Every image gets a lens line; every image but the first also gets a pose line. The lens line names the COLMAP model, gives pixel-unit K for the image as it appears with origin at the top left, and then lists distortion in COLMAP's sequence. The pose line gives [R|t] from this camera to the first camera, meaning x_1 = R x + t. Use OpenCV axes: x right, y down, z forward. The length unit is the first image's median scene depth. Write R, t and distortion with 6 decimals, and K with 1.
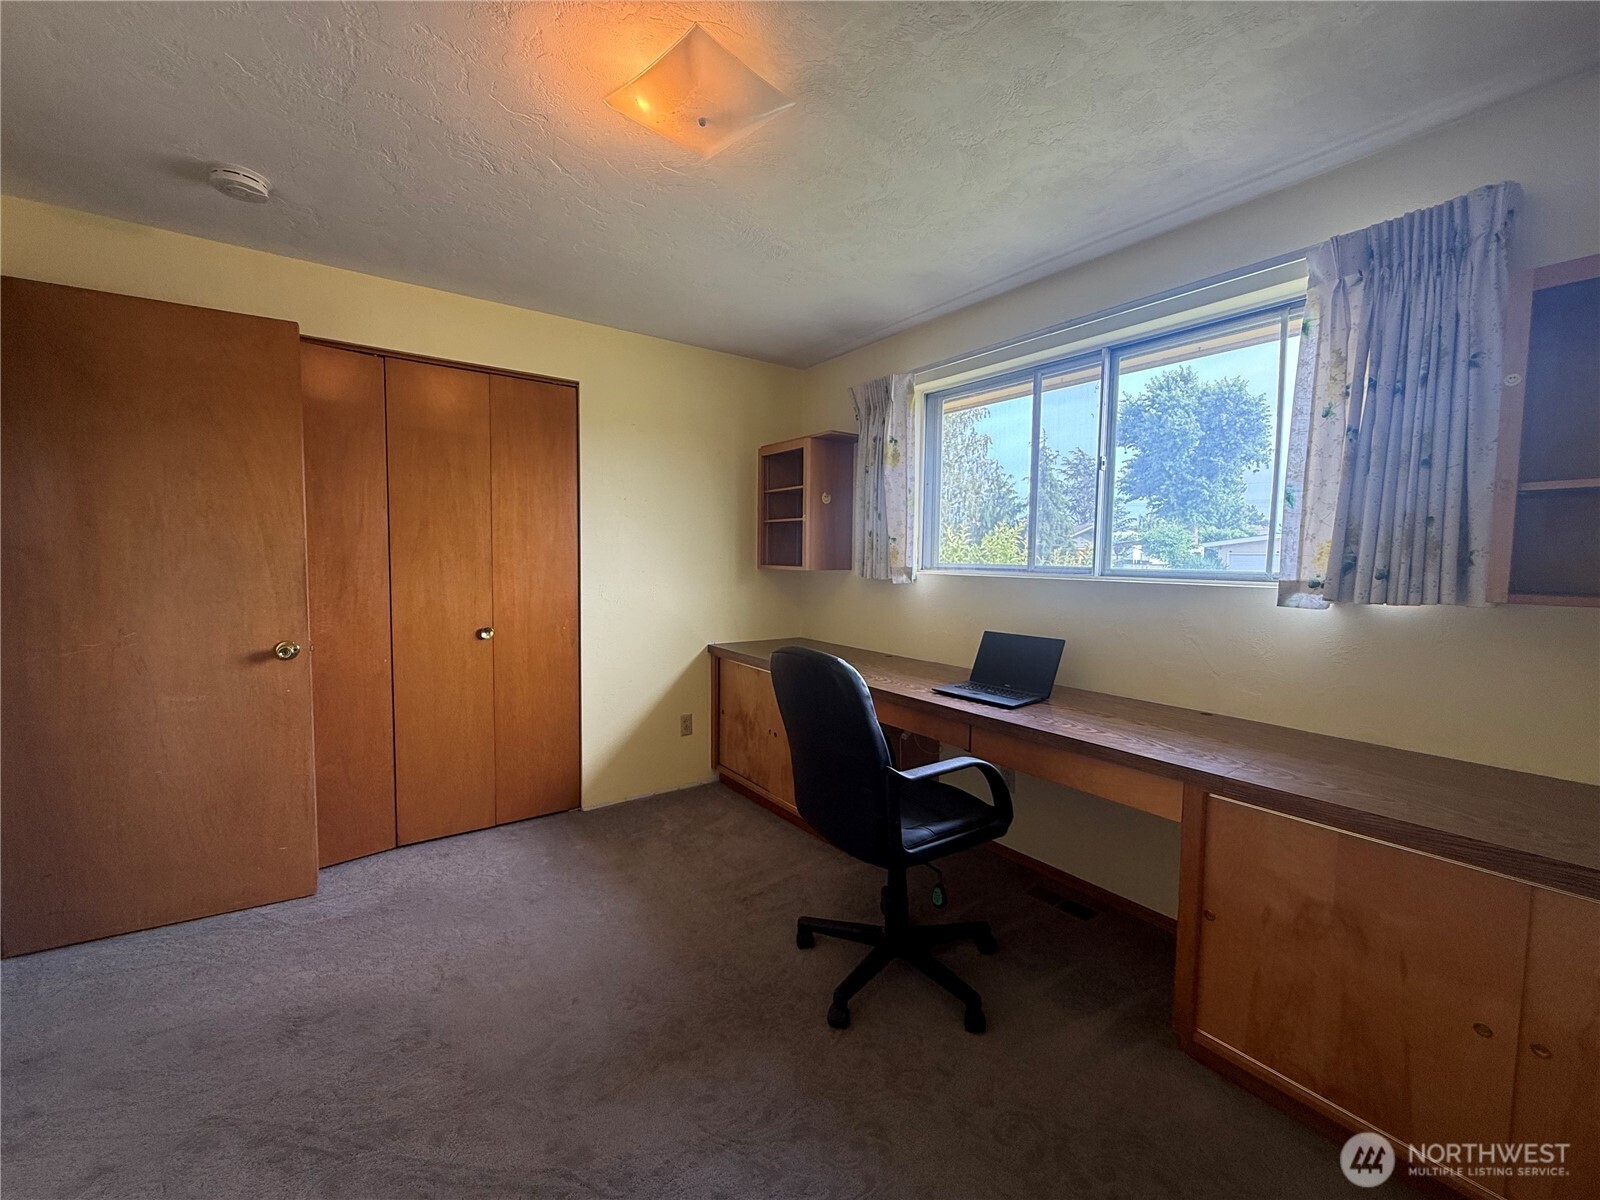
lens RADIAL K [[642.2, 0, 797.4], [0, 642.2, 597.8], [0, 0, 1]] dist [0.000941, -0.000002]
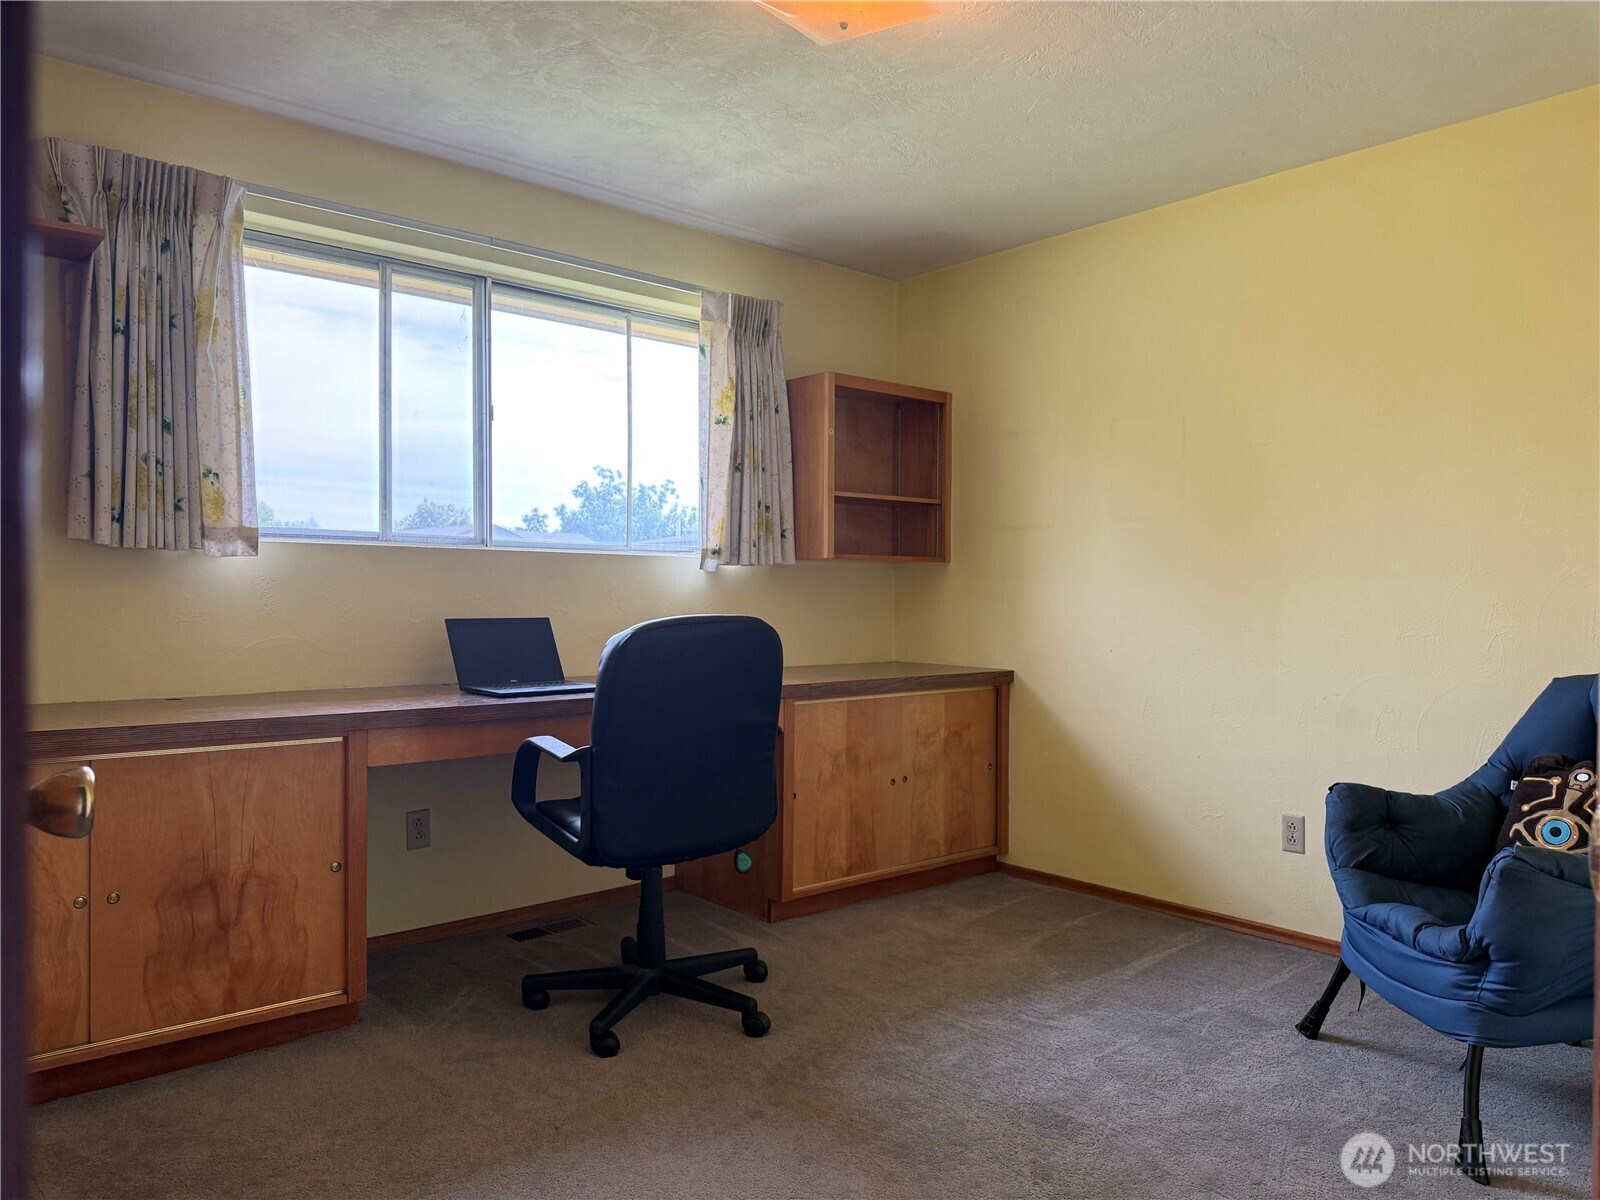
lens RADIAL K [[1136.7, 0, 802.6], [0, 1136.7, 596.5], [0, 0, 1]] dist [0.122898, -0.176676]
pose [[-0.119357, -0.020360, 0.992643, -1.501464], [0.055347, 0.998099, 0.027127, 0.017668], [-0.991308, 0.058178, -0.118003, 1.104614]]
